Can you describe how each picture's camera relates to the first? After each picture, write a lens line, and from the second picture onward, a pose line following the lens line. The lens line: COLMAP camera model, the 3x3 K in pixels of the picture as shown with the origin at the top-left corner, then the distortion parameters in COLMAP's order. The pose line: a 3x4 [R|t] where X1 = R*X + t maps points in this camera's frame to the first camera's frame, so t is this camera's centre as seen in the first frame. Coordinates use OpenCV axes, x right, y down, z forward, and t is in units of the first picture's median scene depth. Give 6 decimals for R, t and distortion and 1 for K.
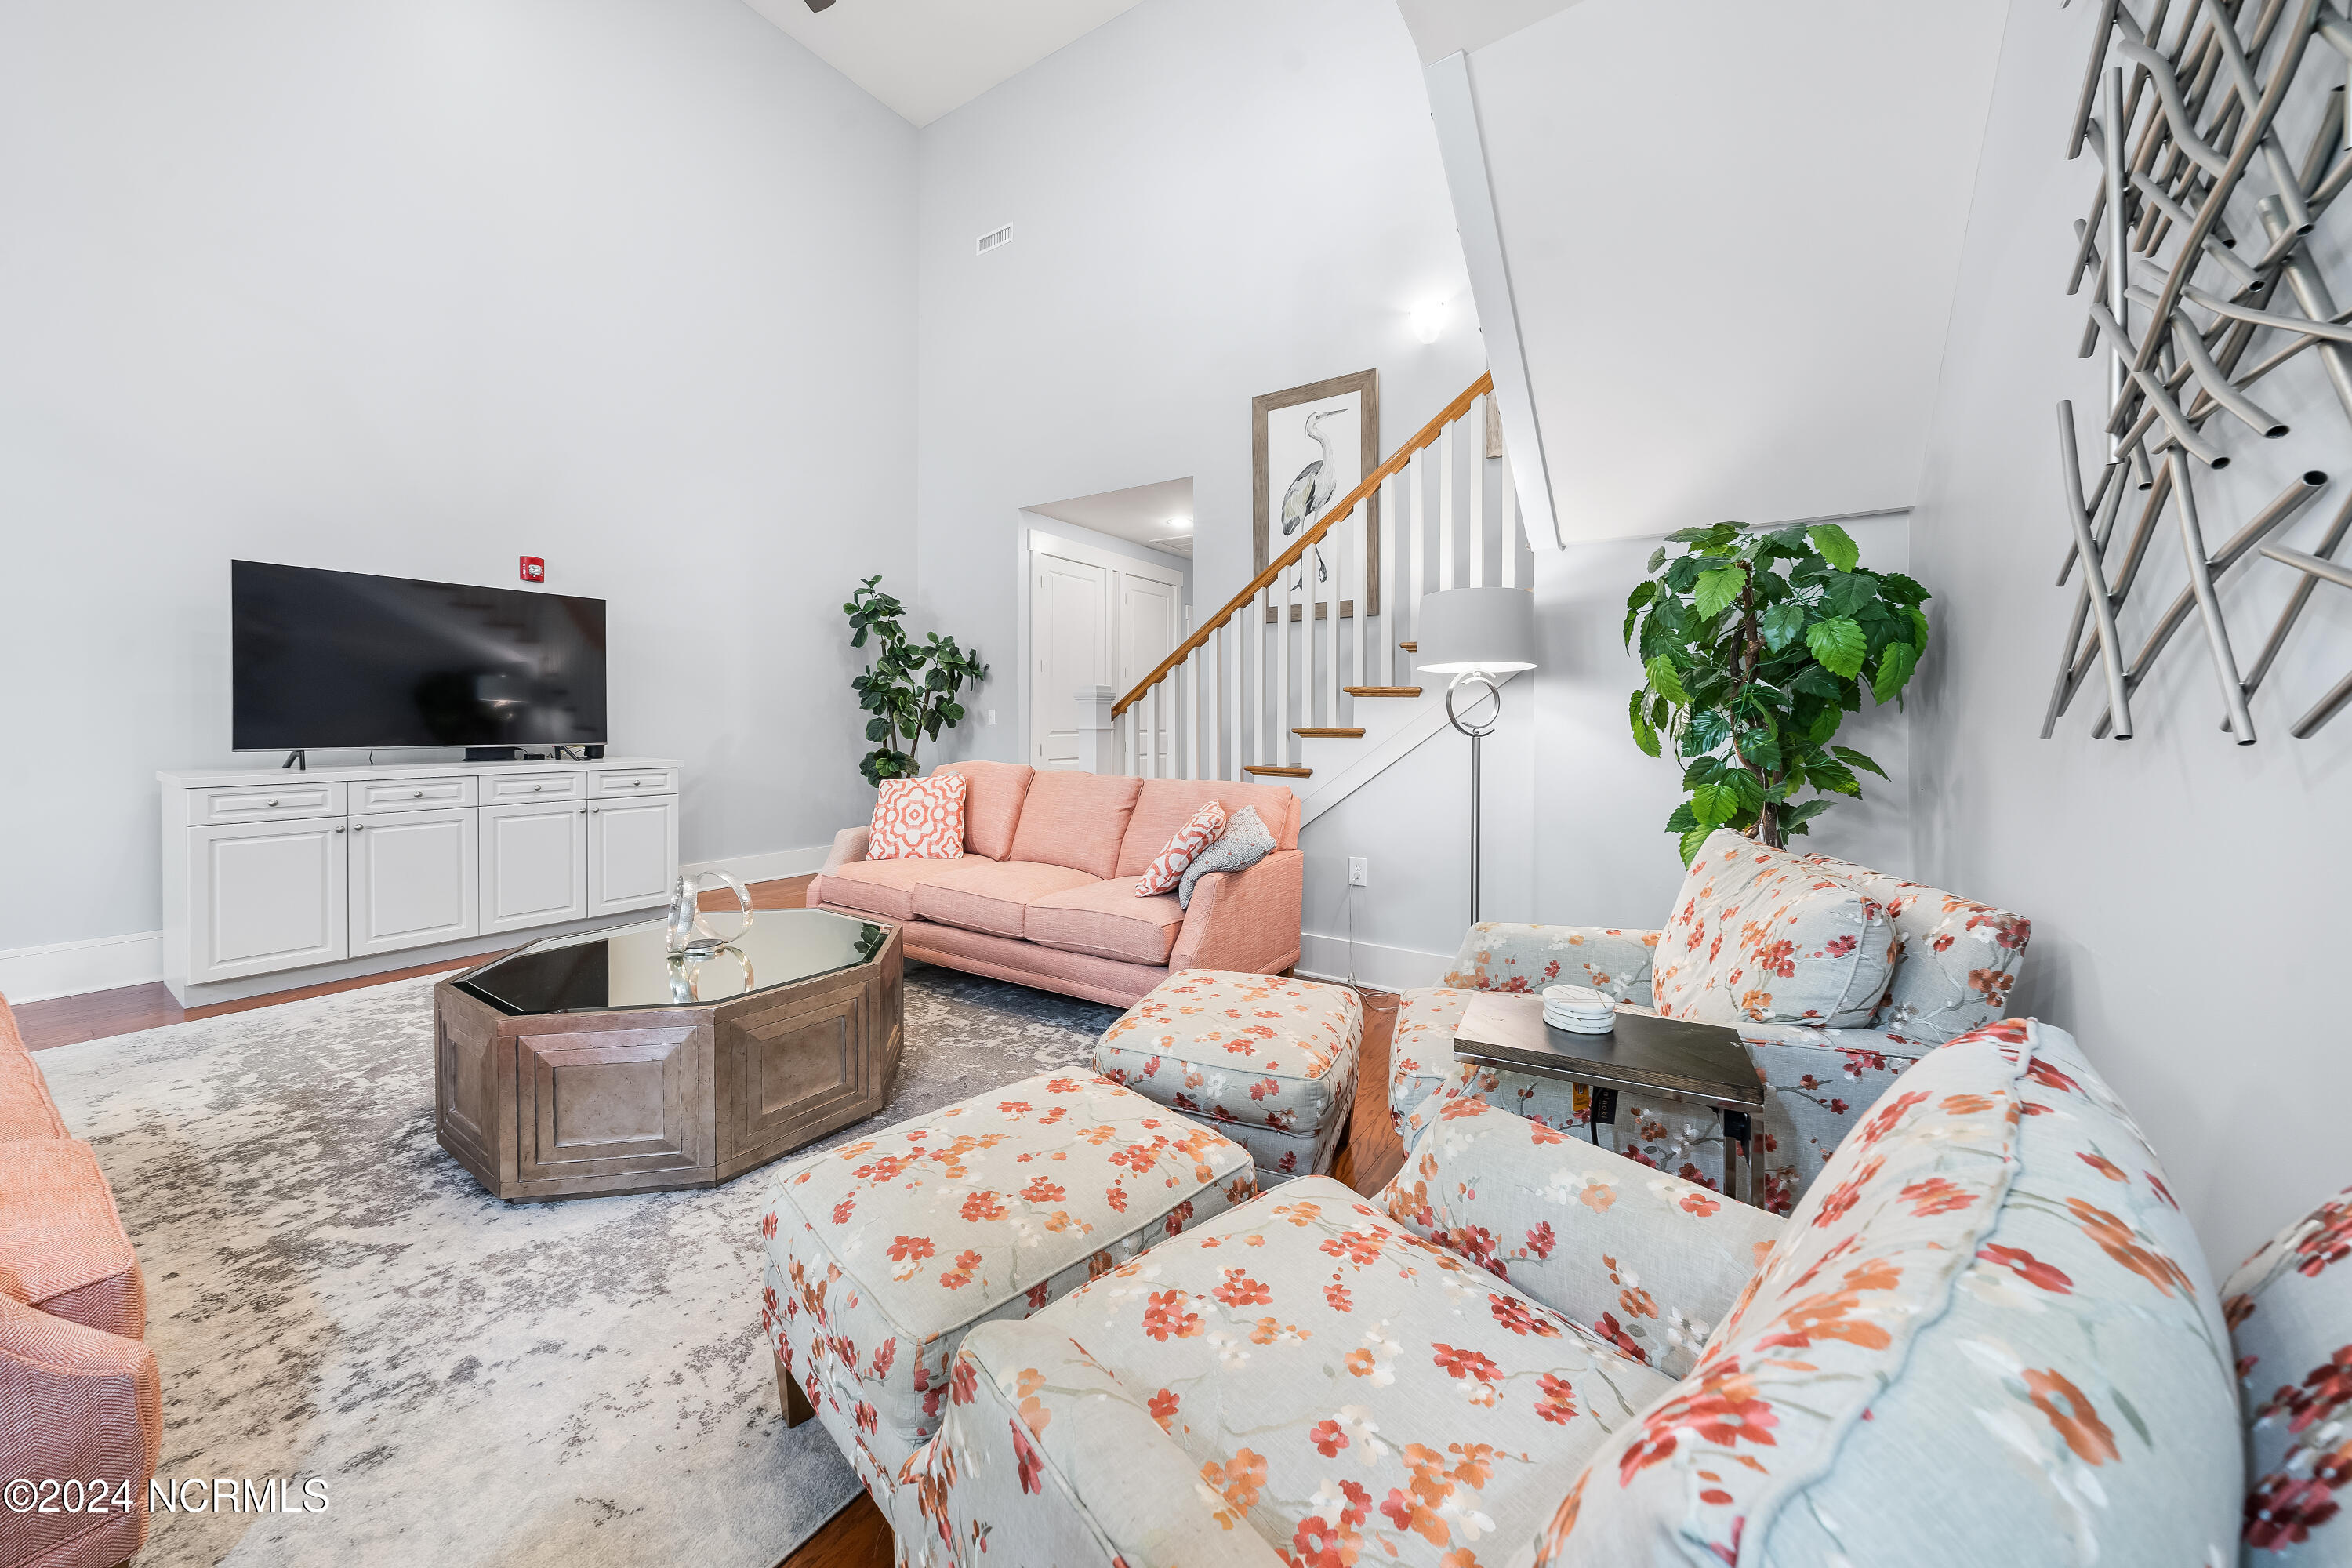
lens RADIAL K [[837.2, 0, 1177.0], [0, 837.2, 715.5], [0, 0, 1]] dist [-0.001700, -0.000222]
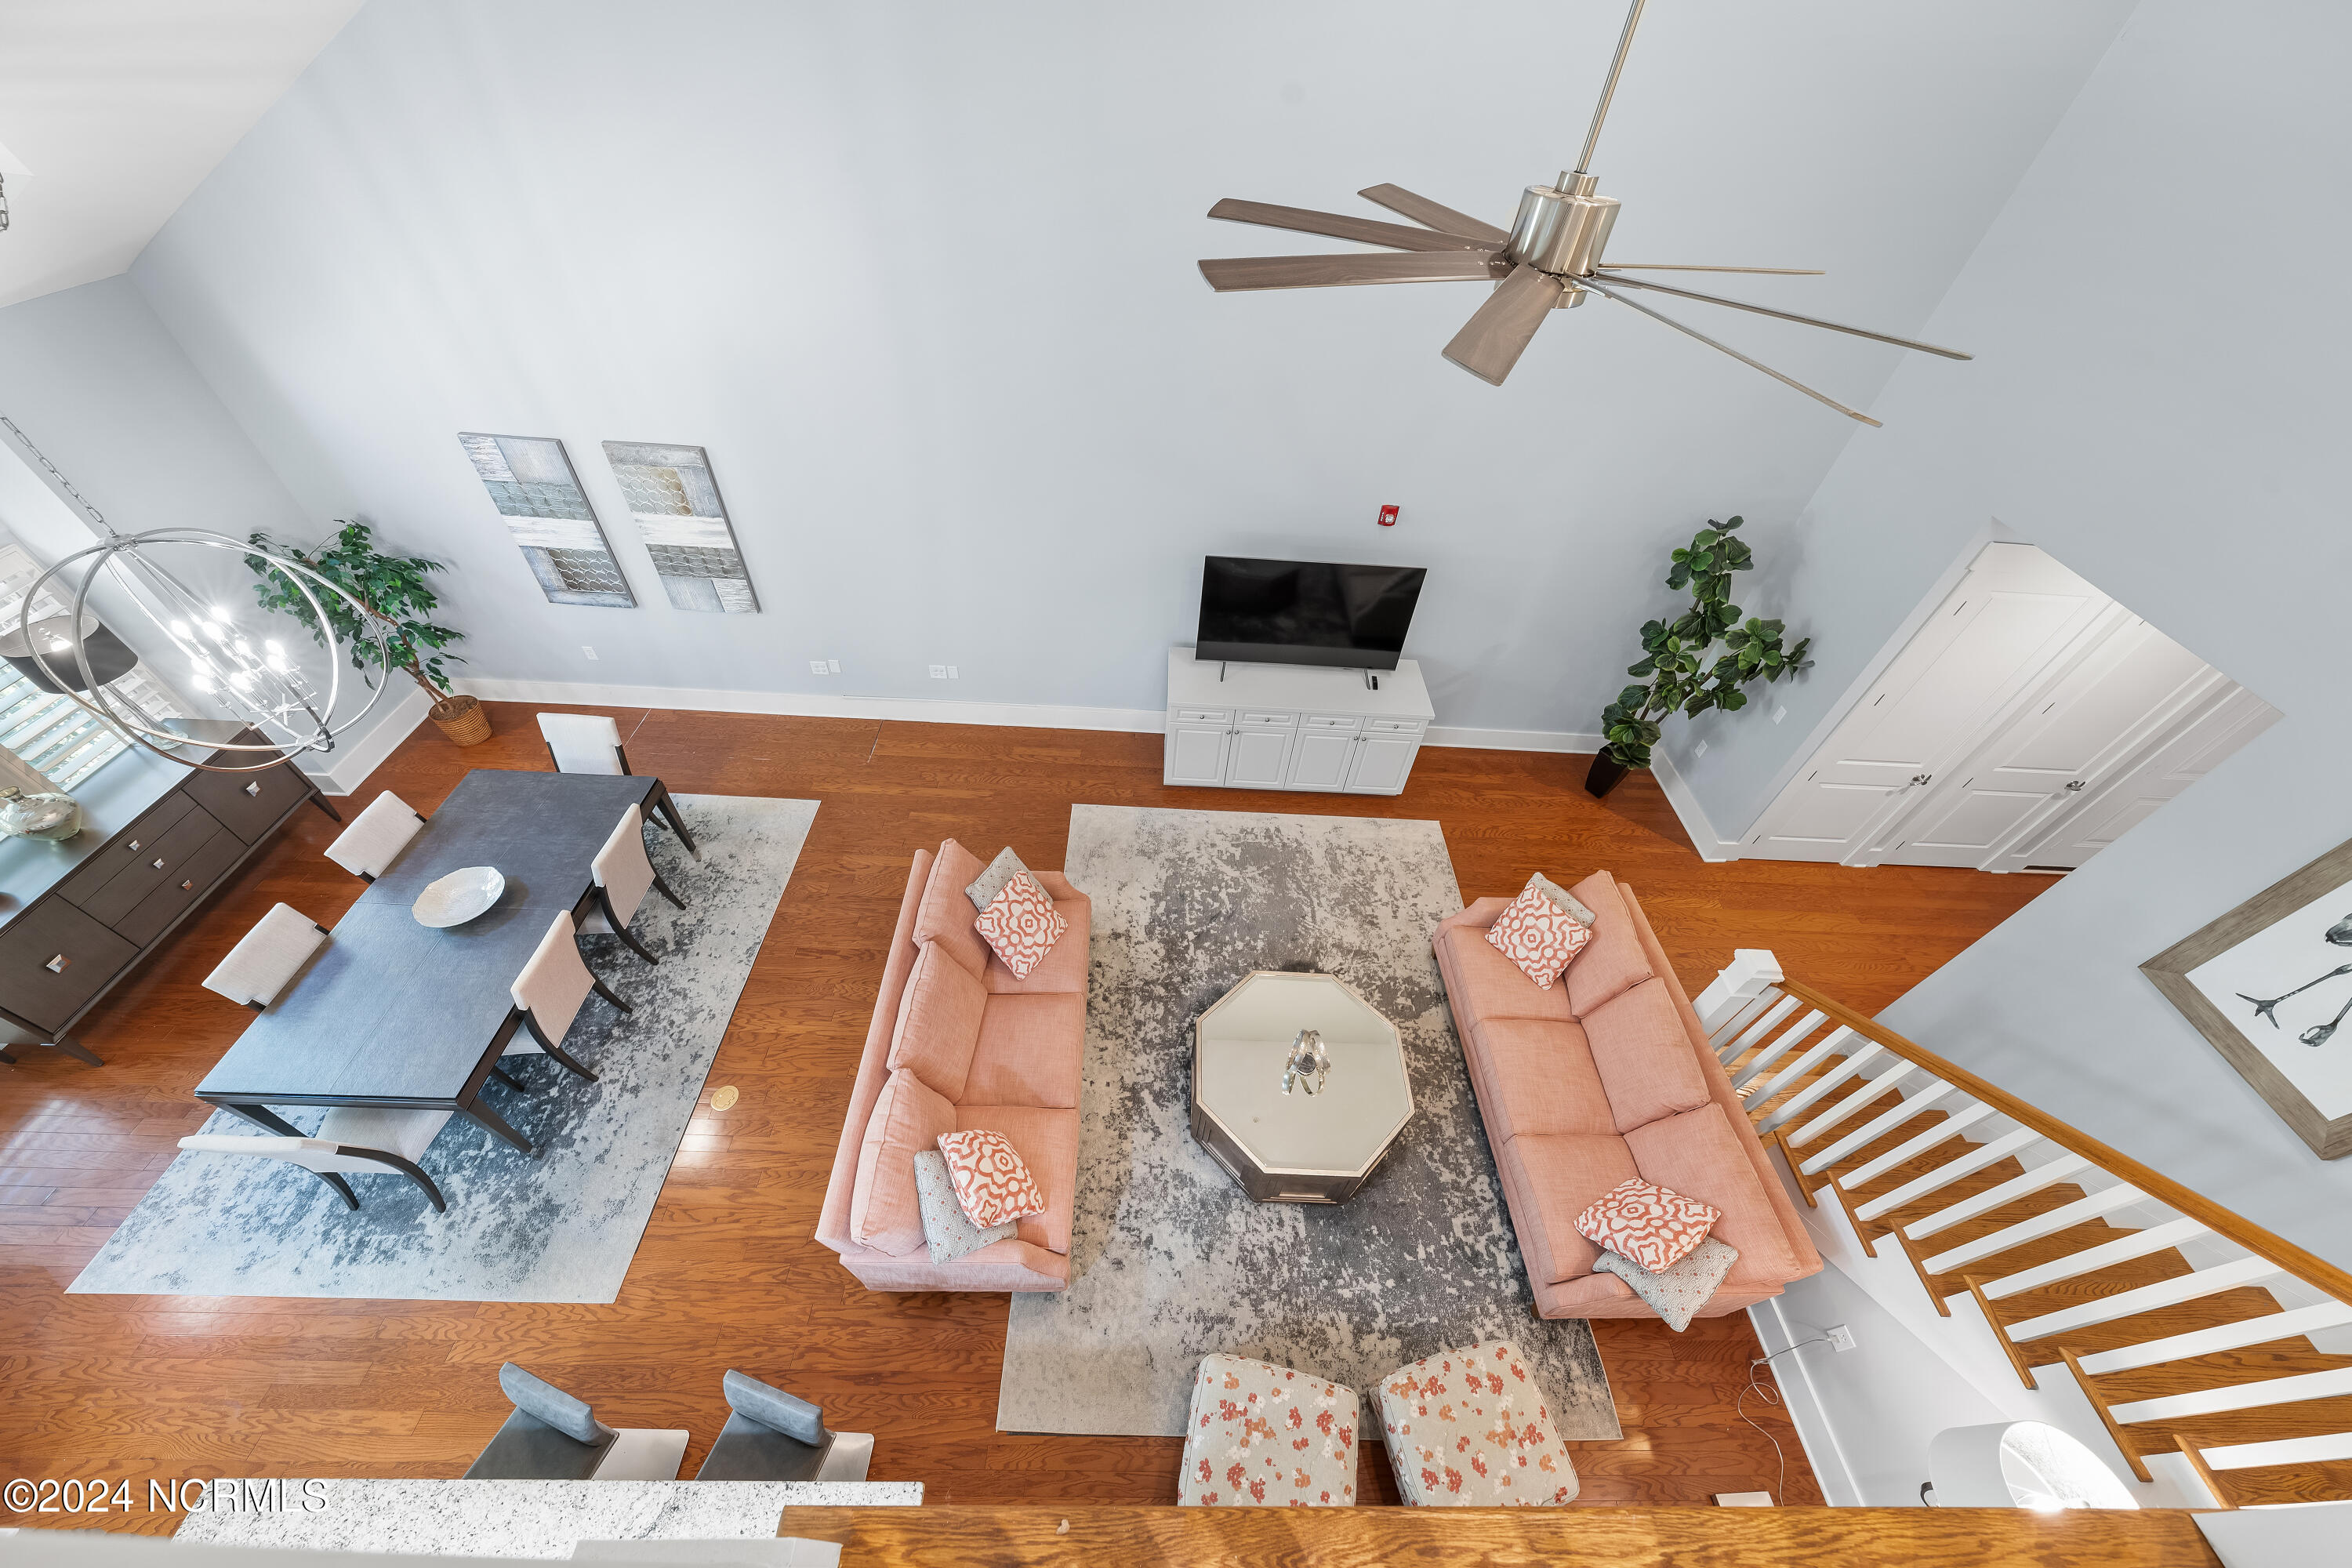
lens RADIAL K [[813.5, 0, 1167.2], [0, 813.5, 795.2], [0, 0, 1]] dist [-0.002829, -0.000571]
pose [[0.546700, 0.621461, -0.561164, -0.082875], [-0.062805, 0.698731, 0.712623, -0.903391], [0.834970, -0.354347, 0.421027, 0.169711]]
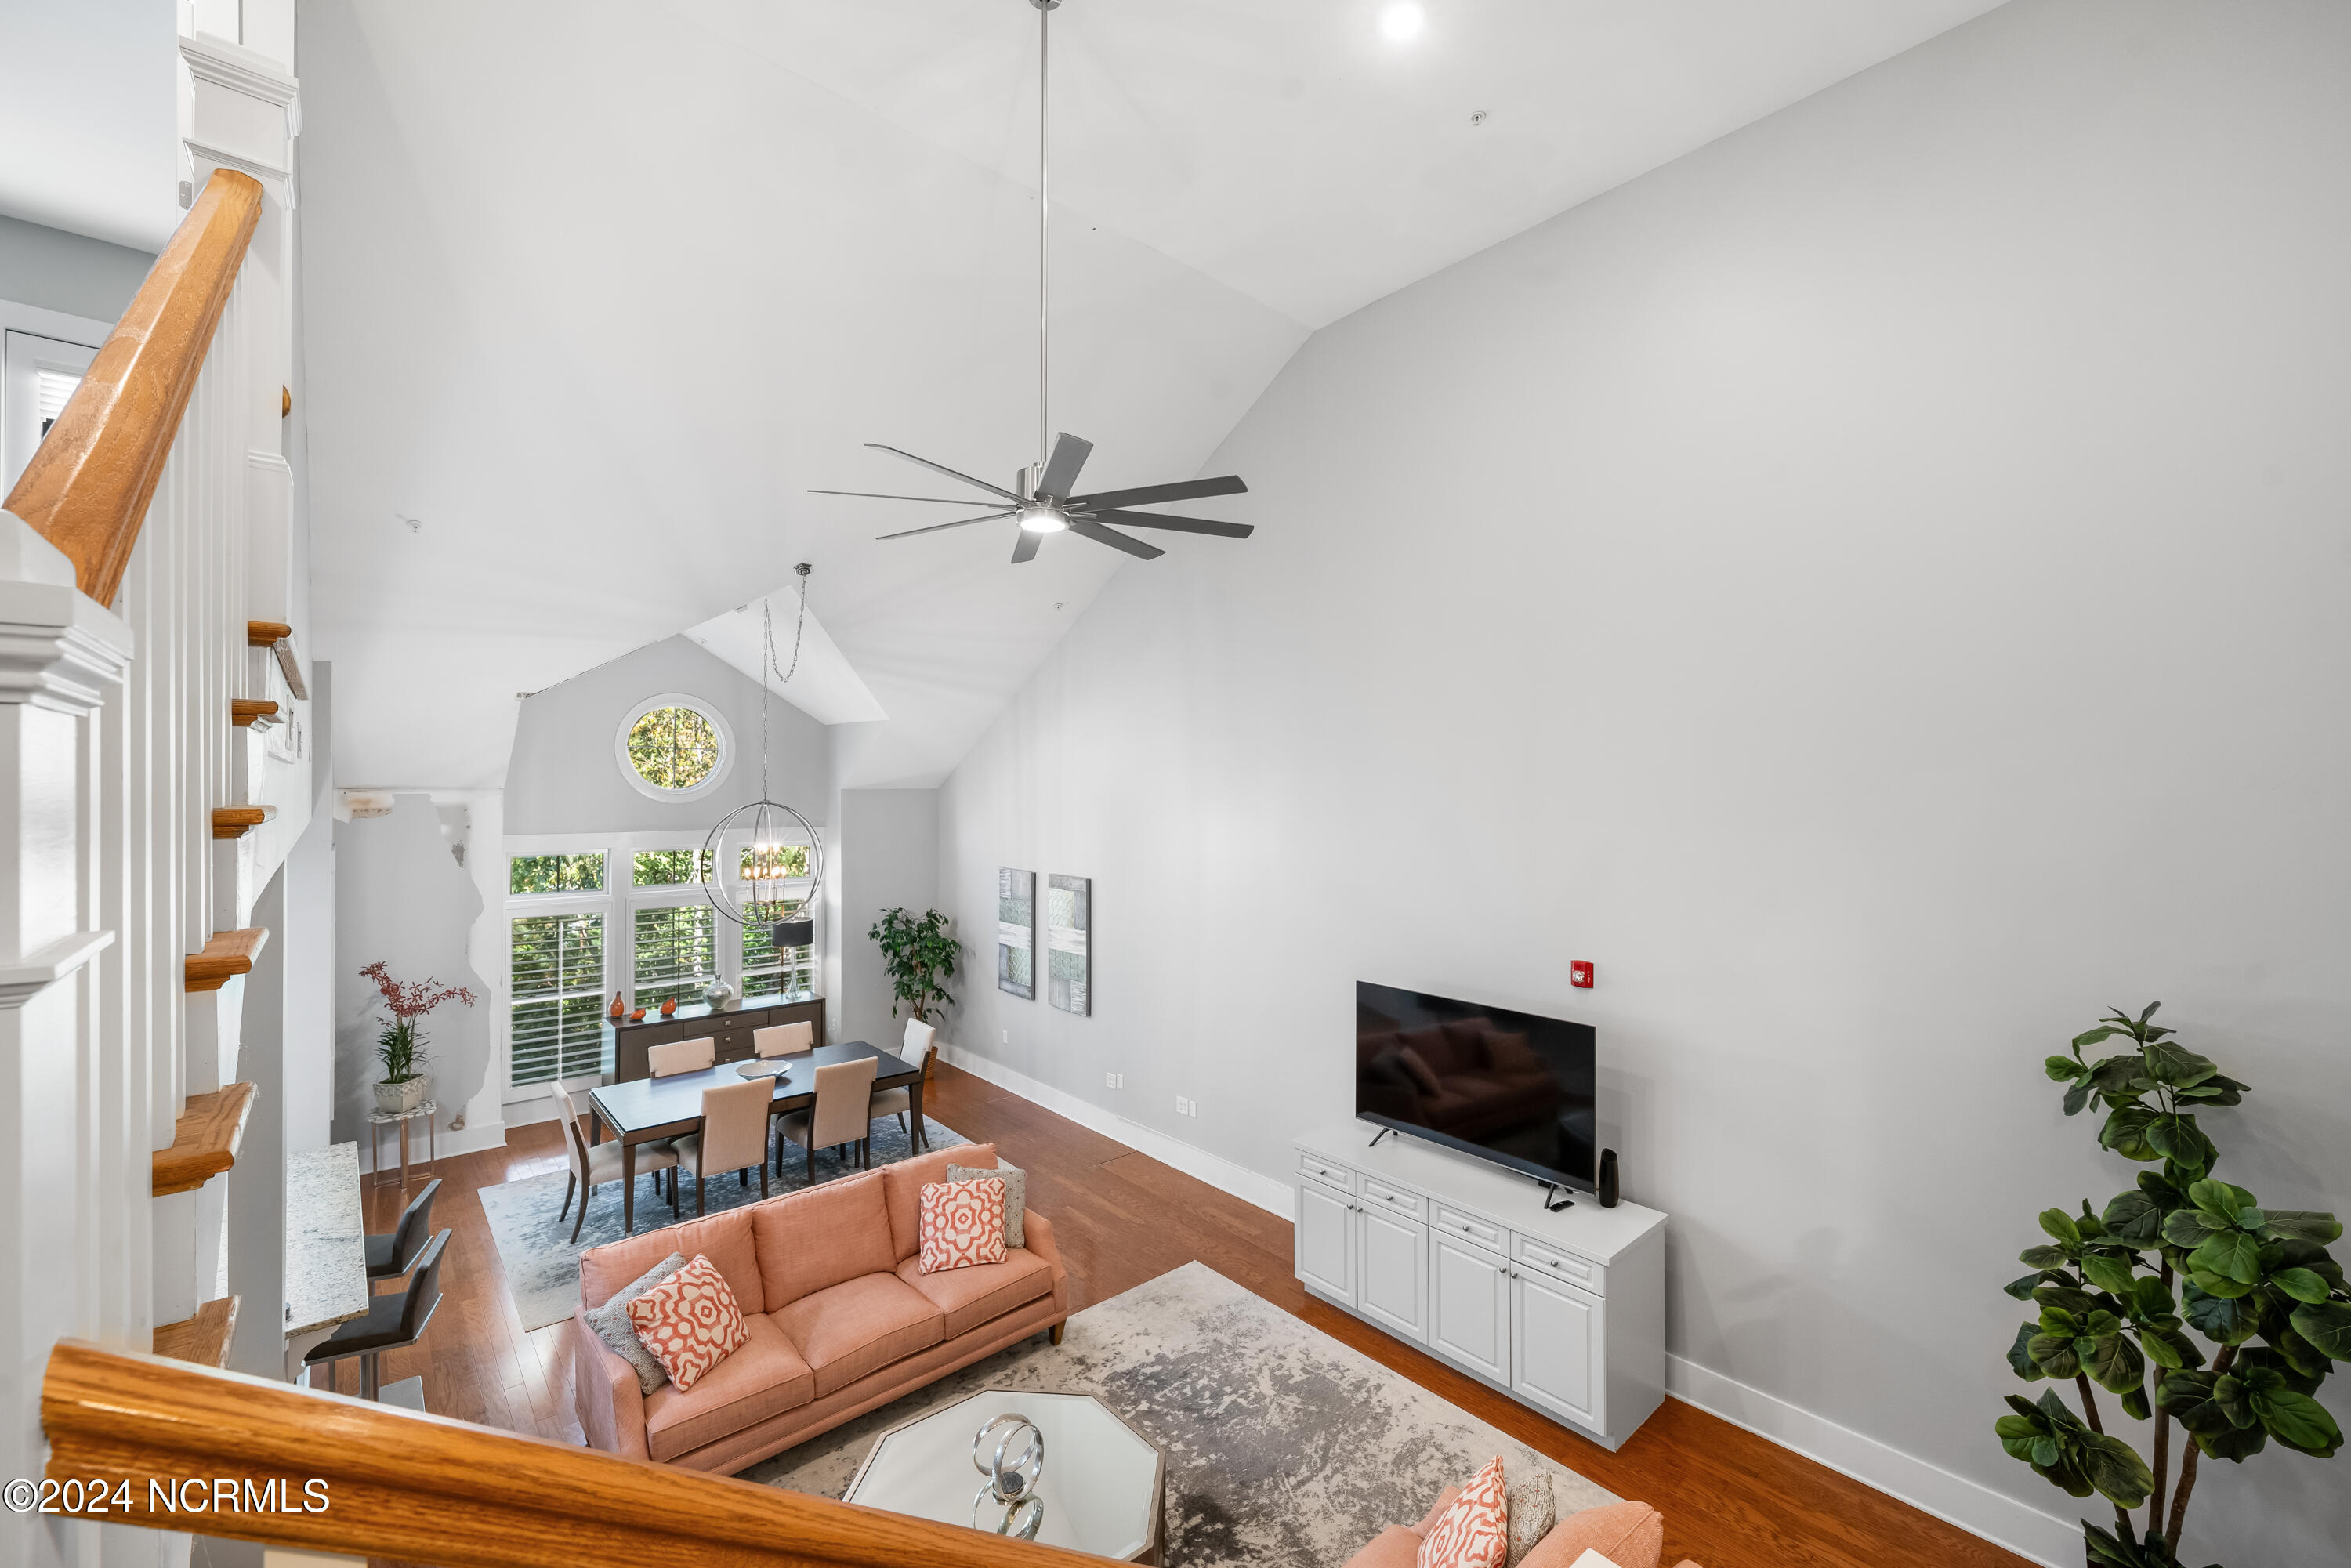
lens RADIAL K [[968.5, 0, 1181.5], [0, 968.5, 804.0], [0, 0, 1]] dist [-0.000414, 0.000169]
pose [[-0.277933, -0.000806, -0.960600, 0.487123], [-0.008735, 0.999960, 0.001688, -0.473011], [0.960561, 0.008860, -0.277929, 1.136261]]
